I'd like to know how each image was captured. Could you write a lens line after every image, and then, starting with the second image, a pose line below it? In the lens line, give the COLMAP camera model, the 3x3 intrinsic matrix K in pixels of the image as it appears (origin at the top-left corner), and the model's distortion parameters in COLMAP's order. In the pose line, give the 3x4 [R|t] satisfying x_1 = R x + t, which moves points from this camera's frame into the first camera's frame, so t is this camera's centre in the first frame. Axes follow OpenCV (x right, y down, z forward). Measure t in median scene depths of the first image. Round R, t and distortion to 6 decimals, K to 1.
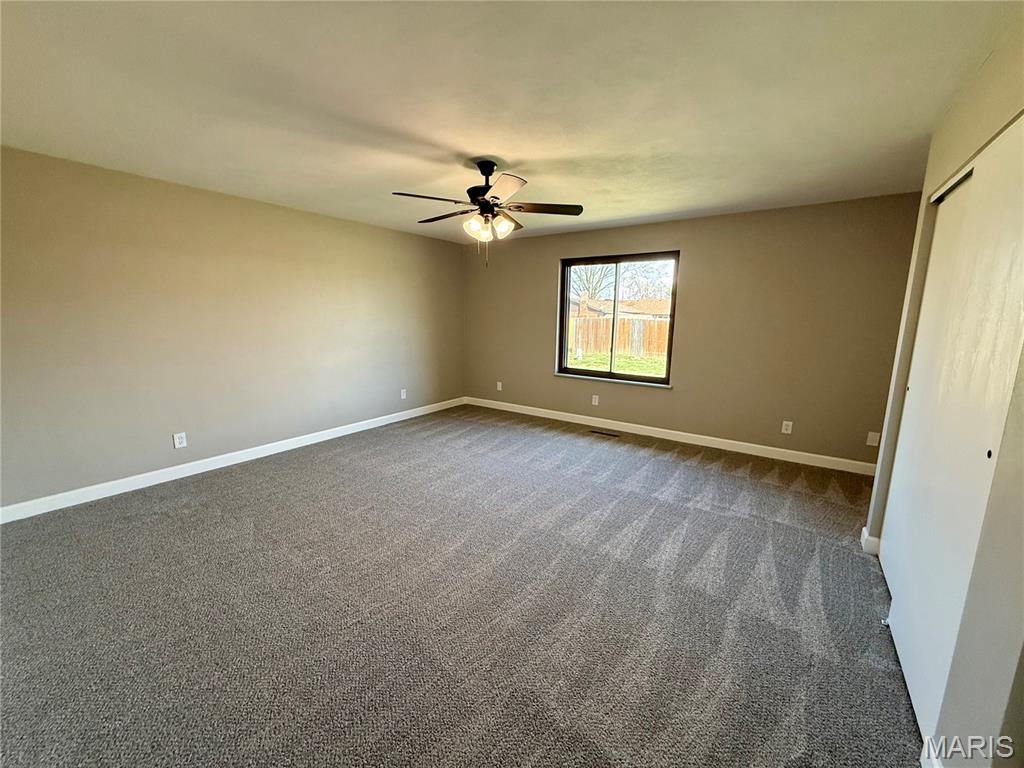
lens RADIAL K [[406.6, 0, 509.5], [0, 406.6, 383.8], [0, 0, 1]] dist [-0.001175, -0.000060]
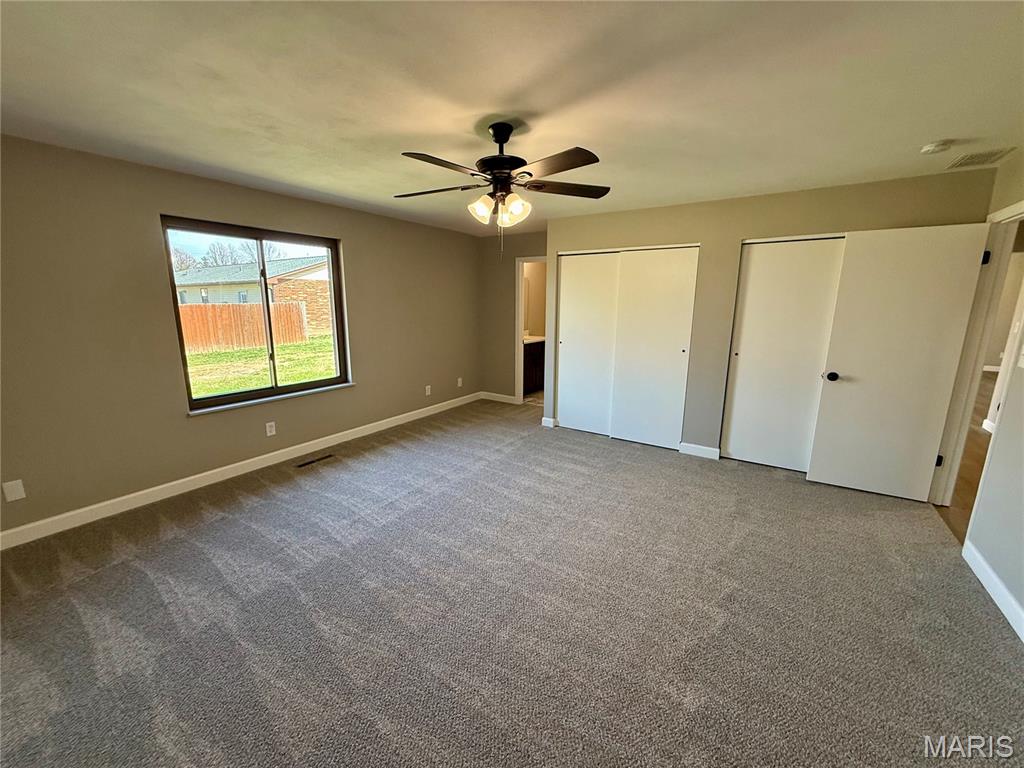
lens RADIAL K [[406.6, 0, 509.5], [0, 406.6, 383.8], [0, 0, 1]] dist [-0.001175, -0.000060]
pose [[-0.037431, -0.205605, 0.977919, -0.591198], [0.163888, 0.964091, 0.208971, -0.141517], [-0.985769, 0.168091, -0.002391, 0.679532]]
